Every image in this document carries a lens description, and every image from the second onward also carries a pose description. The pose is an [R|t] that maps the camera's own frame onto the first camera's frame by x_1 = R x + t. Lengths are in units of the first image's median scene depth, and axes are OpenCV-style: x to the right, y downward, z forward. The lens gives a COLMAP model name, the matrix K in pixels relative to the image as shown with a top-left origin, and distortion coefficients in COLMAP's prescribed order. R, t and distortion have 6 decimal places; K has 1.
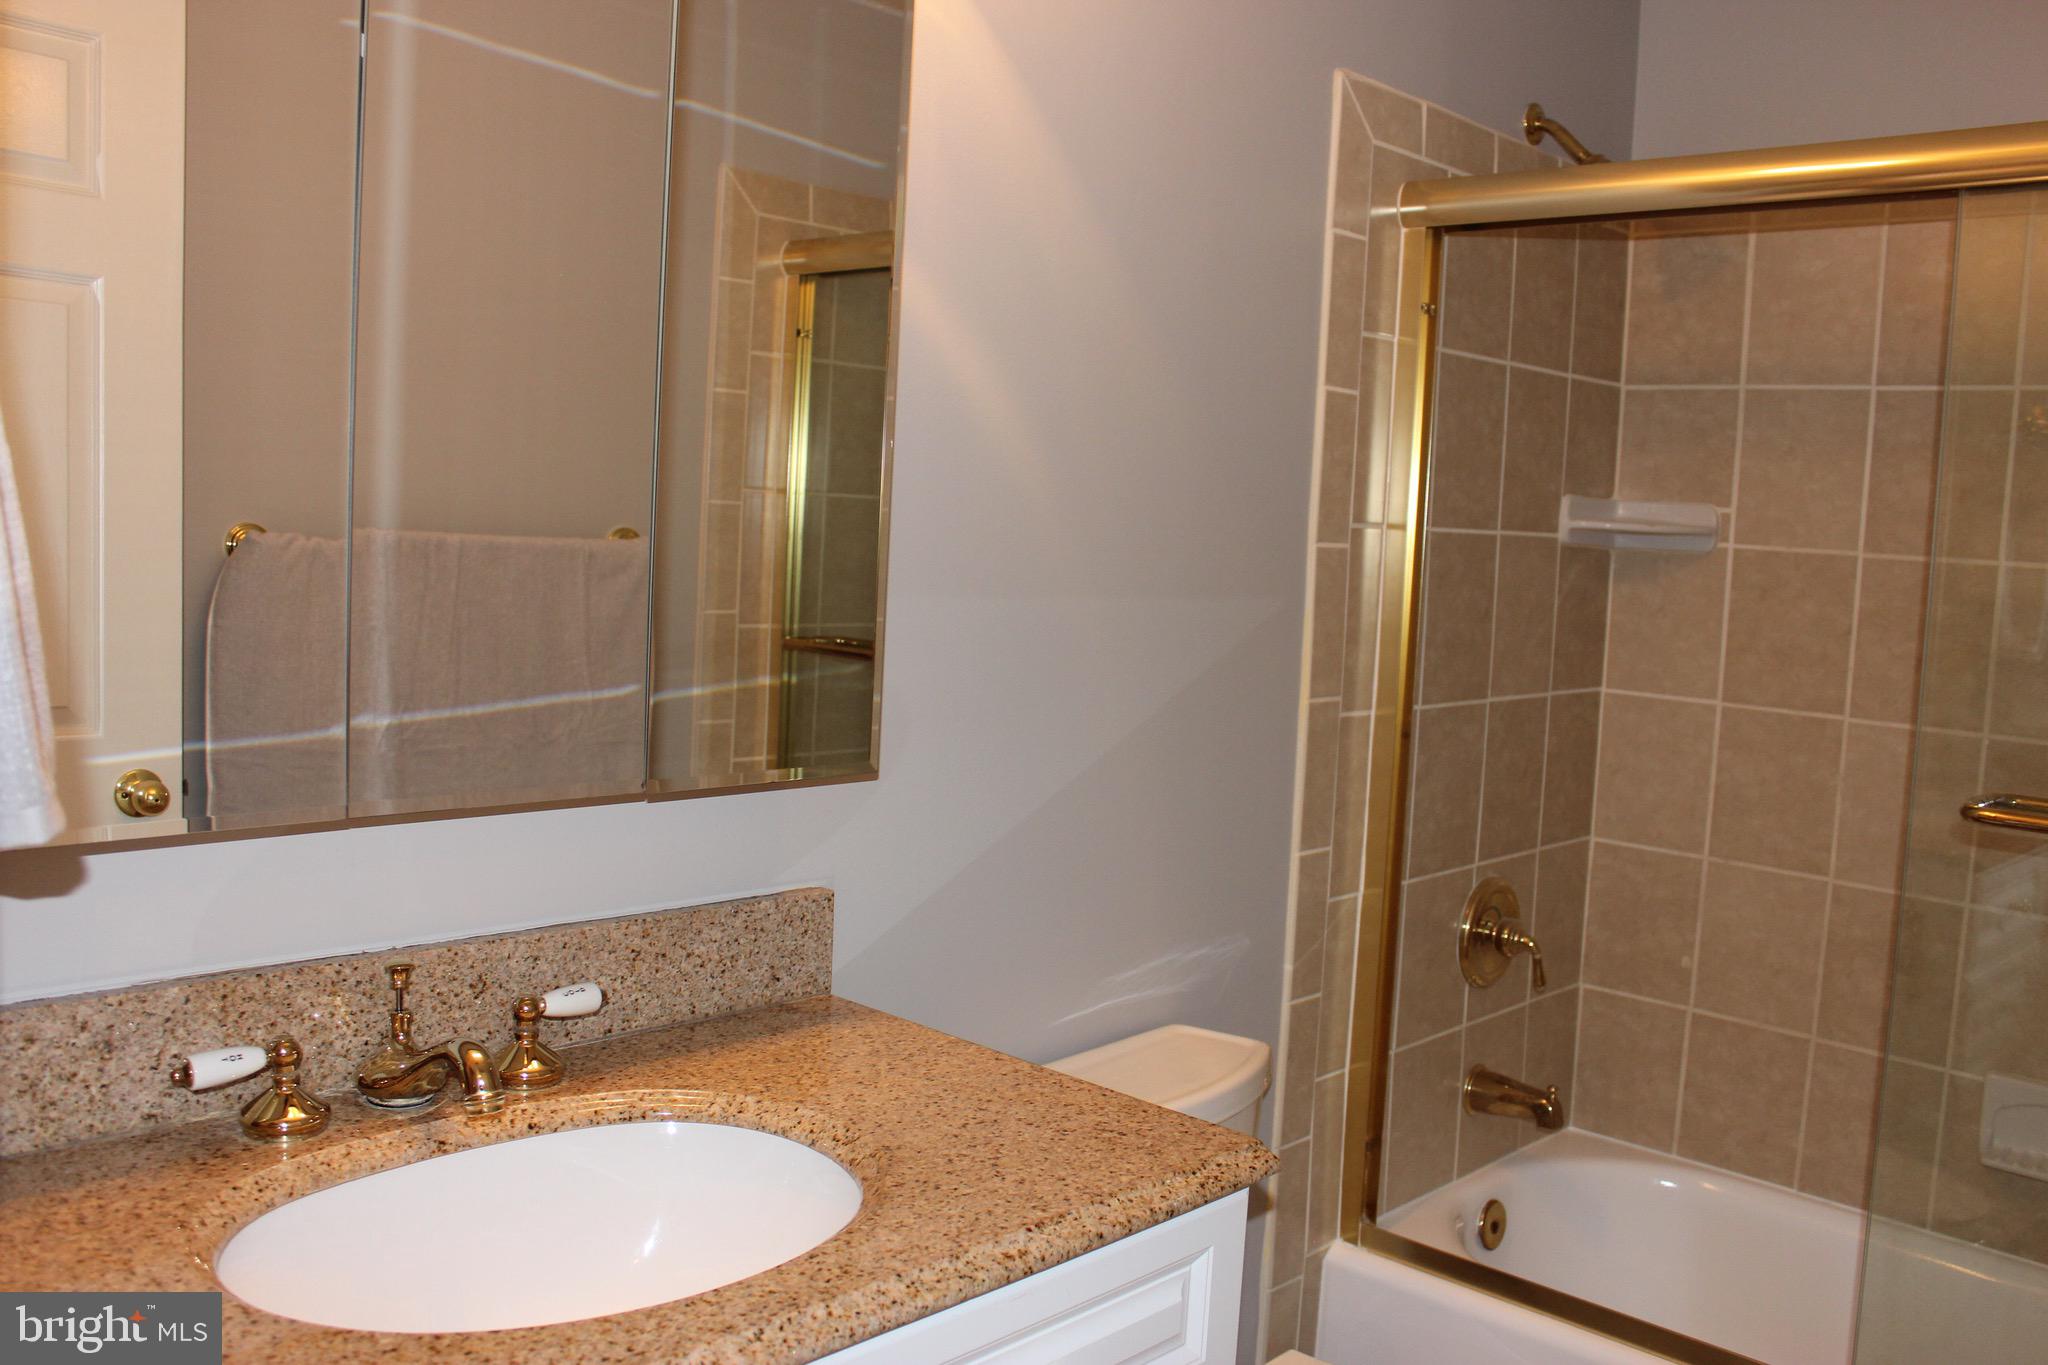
lens RADIAL K [[1764.6, 0, 1024.8], [0, 1764.6, 669.2], [0, 0, 1]] dist [-0.163560, 0.148018]
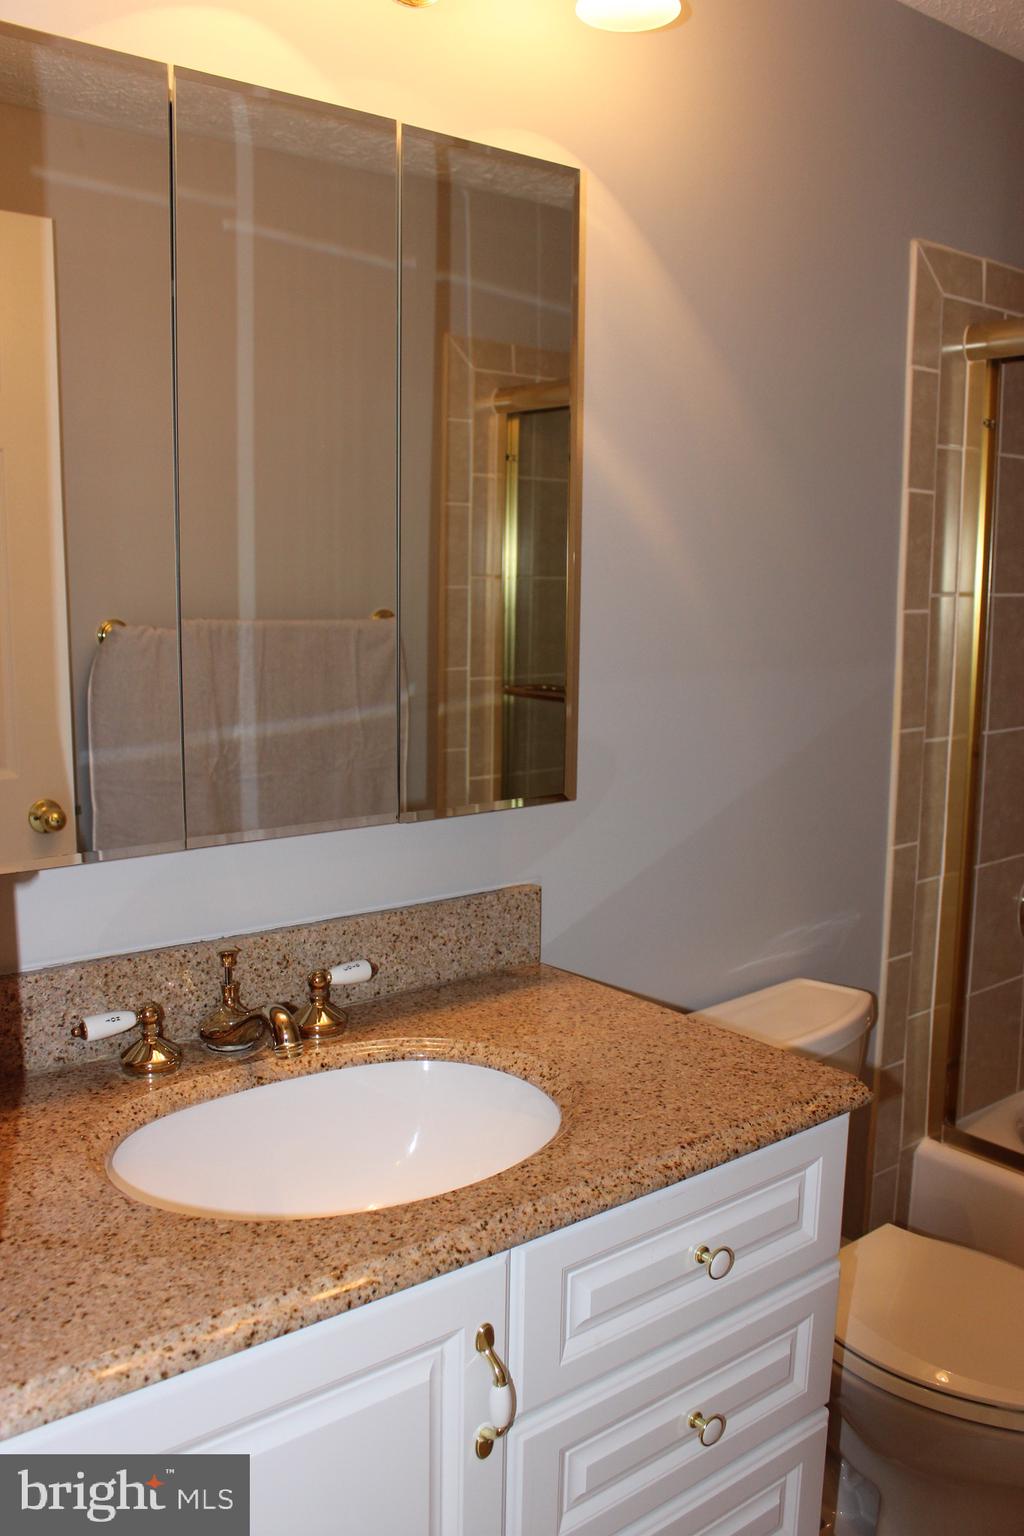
lens RADIAL K [[1323.4, 0, 500.4], [0, 1323.4, 768.9], [0, 0, 1]] dist [-0.163560, 0.148018]
pose [[0.989415, -0.019179, -0.143838, 0.006630], [0.027499, 0.998048, 0.056080, -0.016132], [0.142481, -0.059441, 0.988011, -0.003923]]
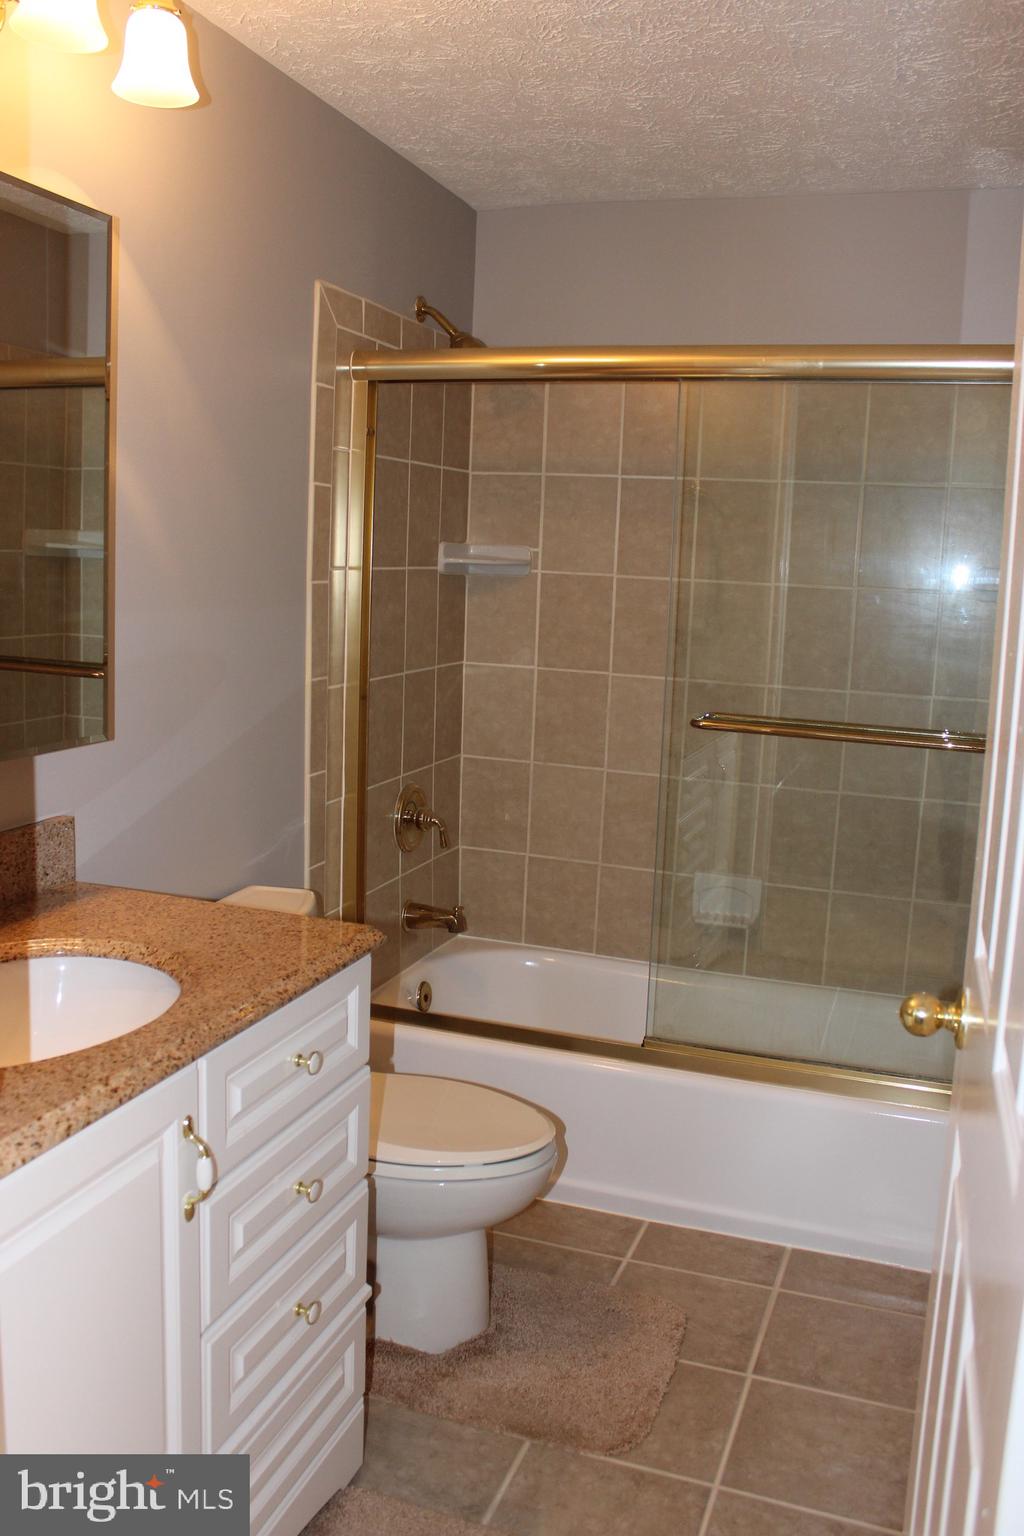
lens RADIAL K [[1323.4, 0, 507.5], [0, 1323.4, 767.0], [0, 0, 1]] dist [-0.163560, 0.148018]
pose [[0.913345, -0.077435, 0.399755, -0.156668], [0.041136, 0.994275, 0.098611, -0.013811], [-0.405103, -0.073622, 0.911302, -0.169456]]
